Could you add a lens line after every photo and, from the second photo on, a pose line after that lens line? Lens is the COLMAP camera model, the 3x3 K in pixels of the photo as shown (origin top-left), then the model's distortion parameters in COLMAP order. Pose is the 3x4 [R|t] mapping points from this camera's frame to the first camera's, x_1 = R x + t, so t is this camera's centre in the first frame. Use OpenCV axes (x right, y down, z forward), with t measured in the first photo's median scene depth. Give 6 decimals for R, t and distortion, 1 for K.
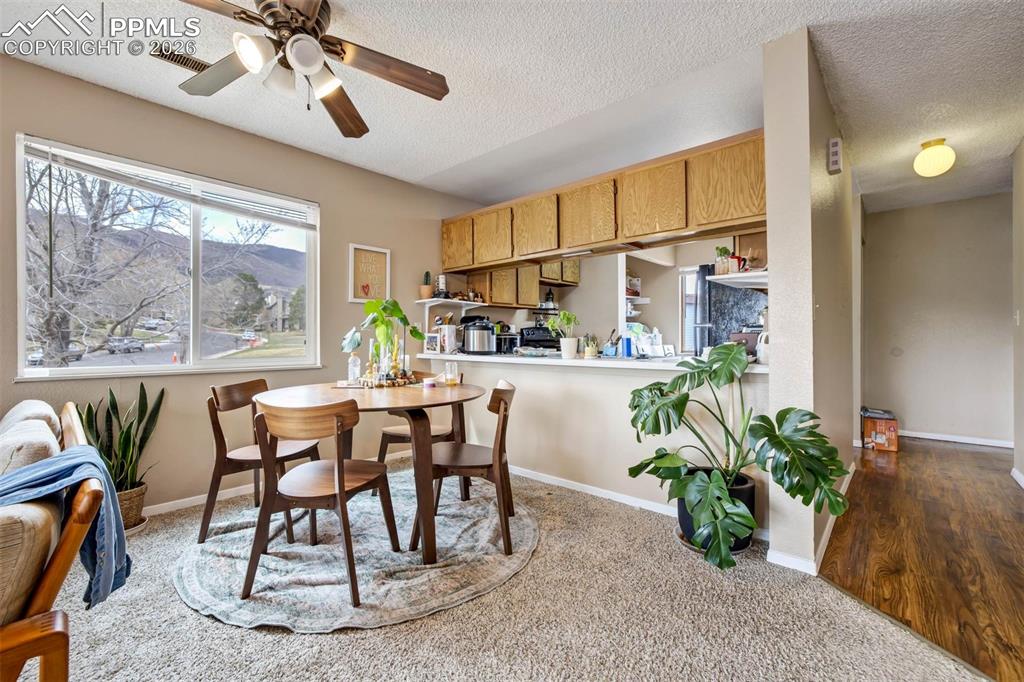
lens RADIAL K [[444.5, 0, 512.0], [0, 444.5, 341.0], [0, 0, 1]] dist [-0.001506, 0.000109]
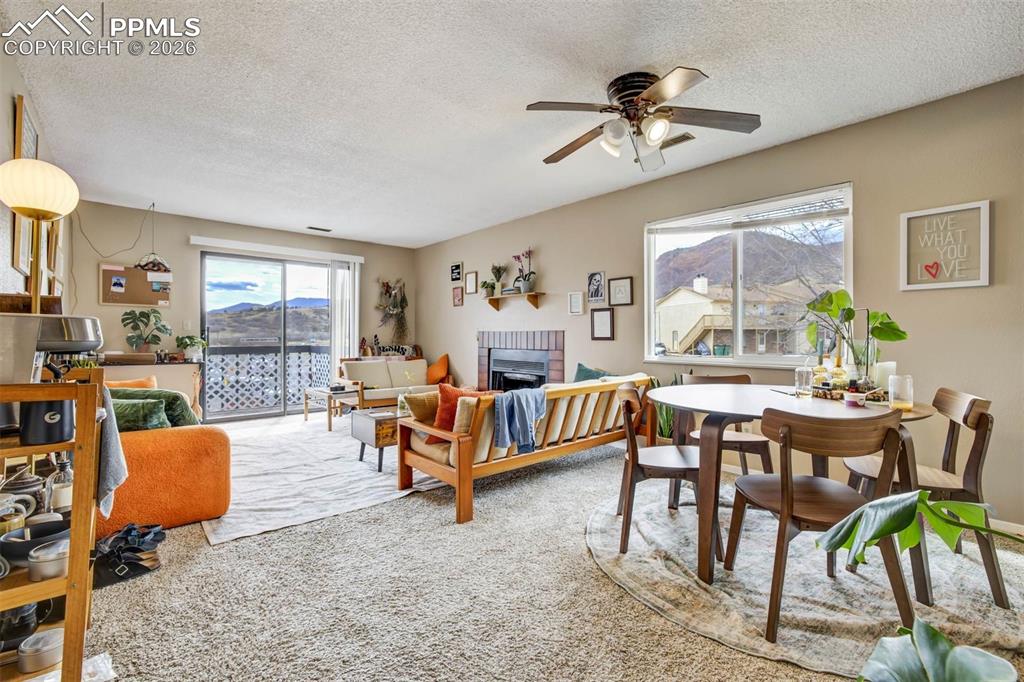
lens RADIAL K [[436.1, 0, 512.0], [0, 436.1, 341.0], [0, 0, 1]] dist [0.000083, 0.000306]
pose [[-0.094432, 0.003264, -0.995526, 0.757828], [-0.004969, 0.999981, 0.003750, -0.000396], [0.995519, 0.005301, -0.094414, 0.679849]]
